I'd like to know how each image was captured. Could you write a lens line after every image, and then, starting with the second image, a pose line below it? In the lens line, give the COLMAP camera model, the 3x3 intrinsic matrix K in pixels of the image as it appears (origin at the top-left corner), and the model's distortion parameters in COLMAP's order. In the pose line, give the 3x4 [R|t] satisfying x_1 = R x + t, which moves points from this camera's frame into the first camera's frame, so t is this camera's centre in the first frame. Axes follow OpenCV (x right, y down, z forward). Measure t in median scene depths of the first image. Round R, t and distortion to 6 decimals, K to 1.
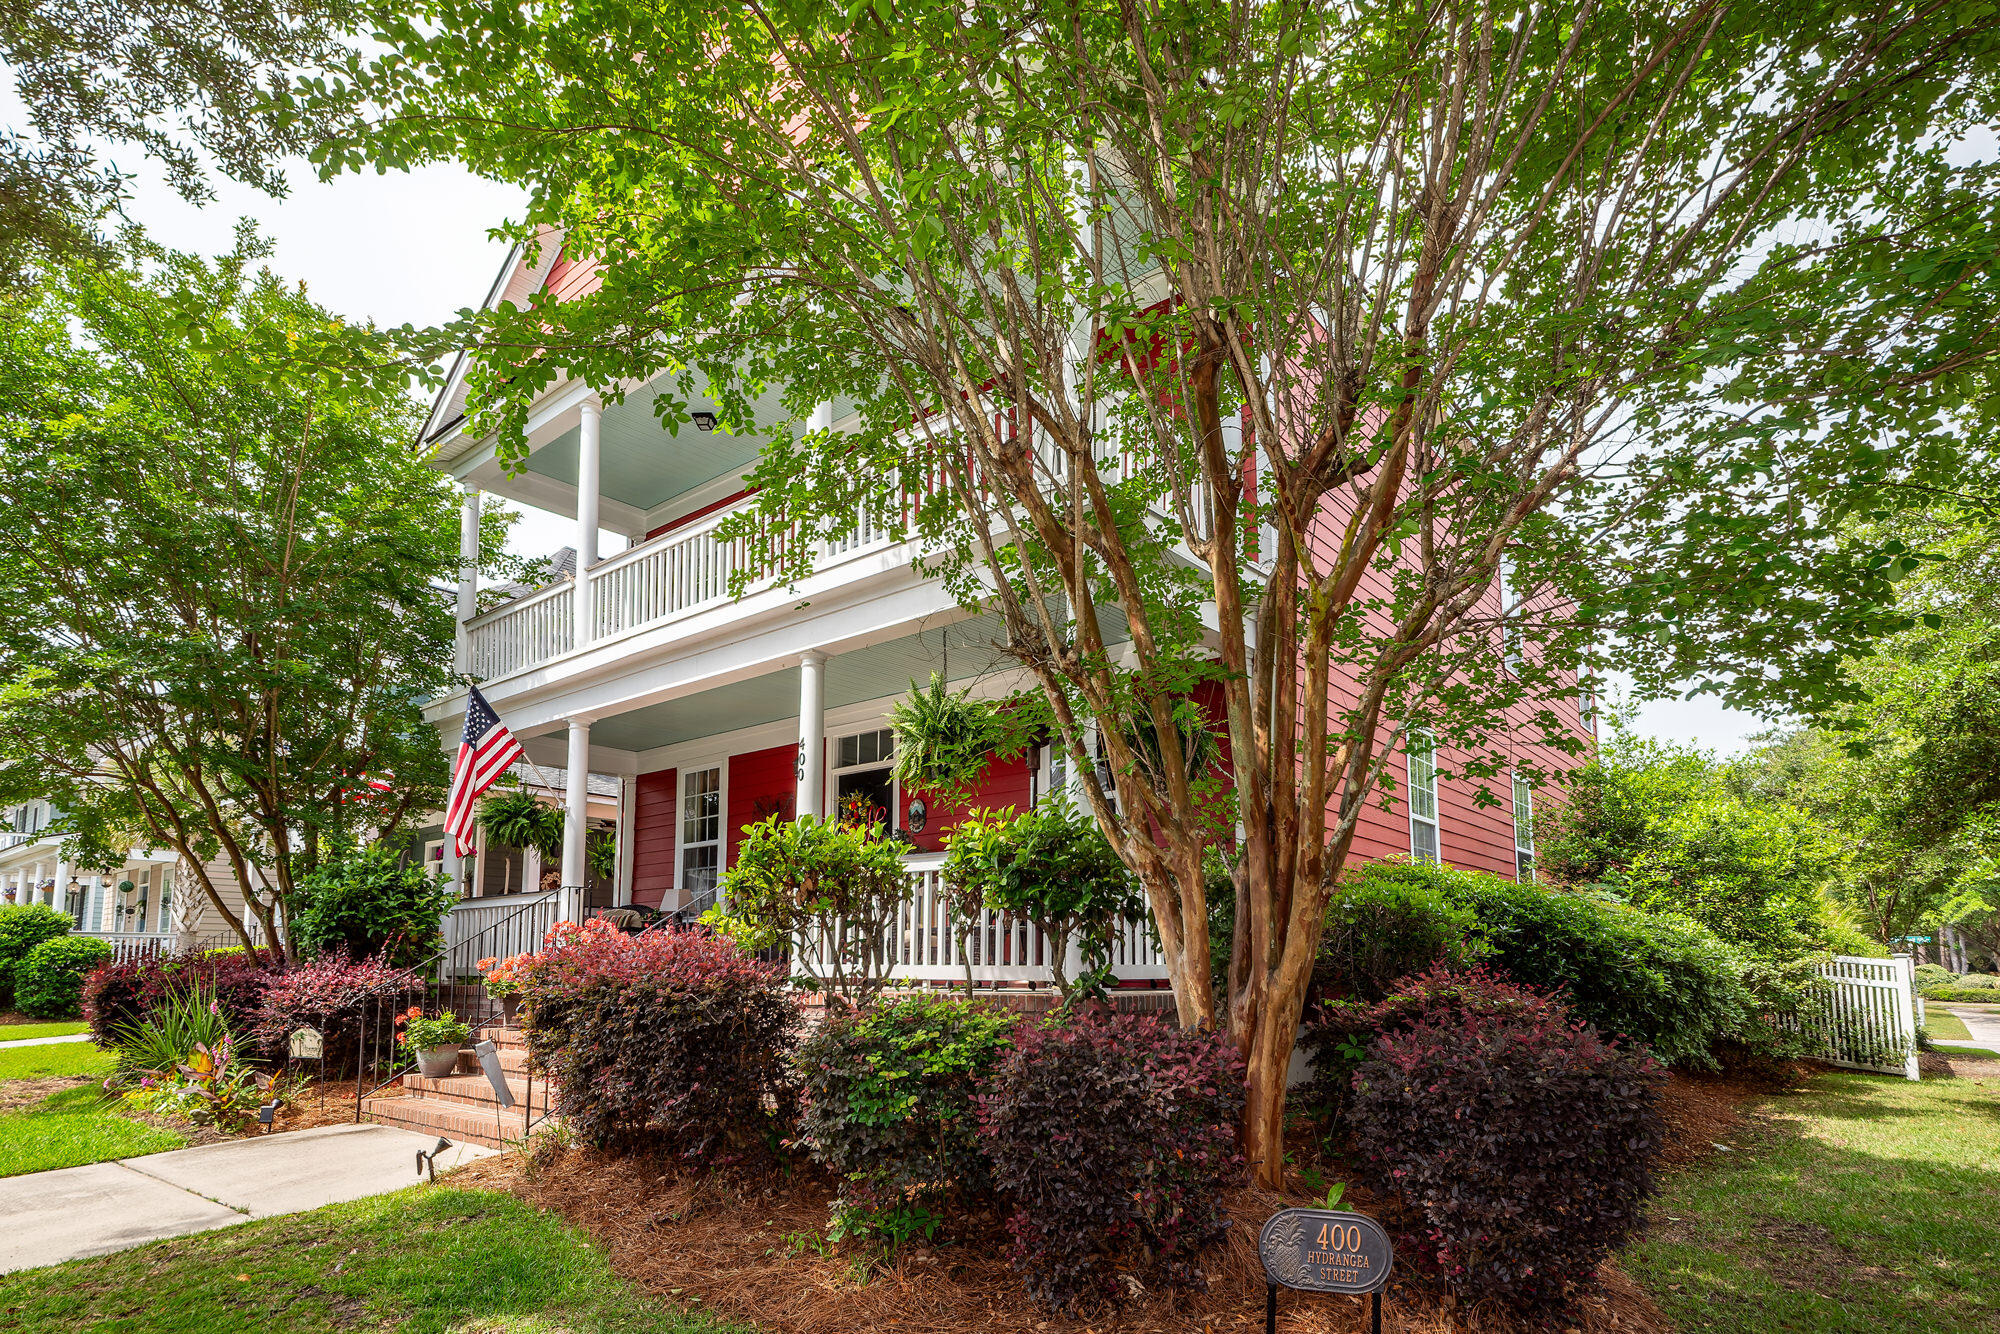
lens RADIAL K [[1068.9, 0, 996.7], [0, 1068.9, 661.5], [0, 0, 1]] dist [-0.035187, -0.000486]
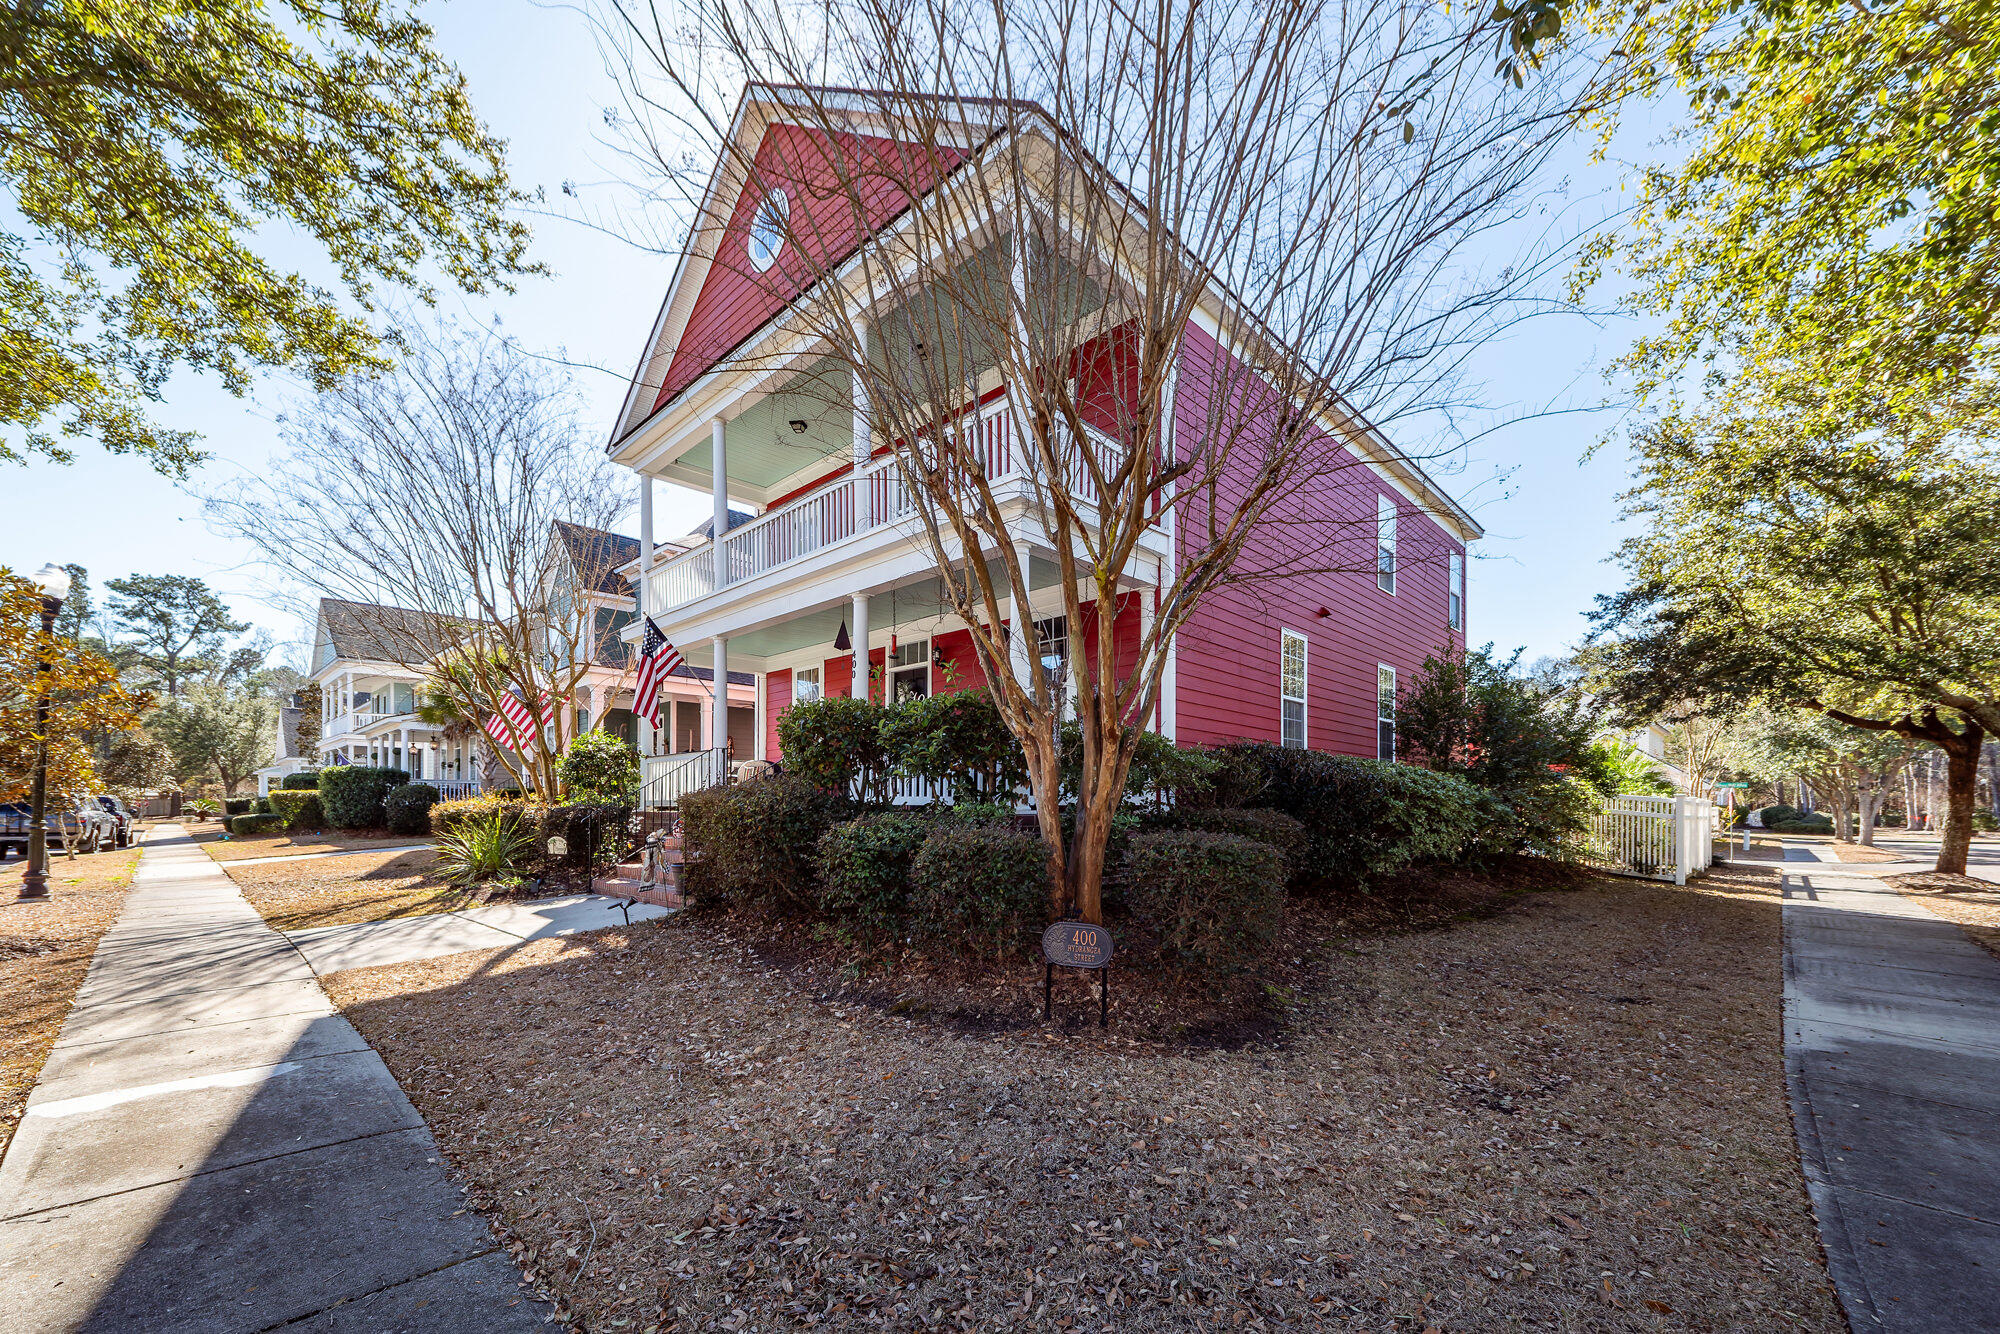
lens RADIAL K [[814.3, 0, 1003.7], [0, 814.3, 669.3], [0, 0, 1]] dist [0.003245, -0.000294]
pose [[0.995486, -0.010081, -0.094374, 0.112069], [0.020941, 0.993168, 0.114801, -0.024001], [0.092572, -0.116259, 0.988896, -0.108796]]
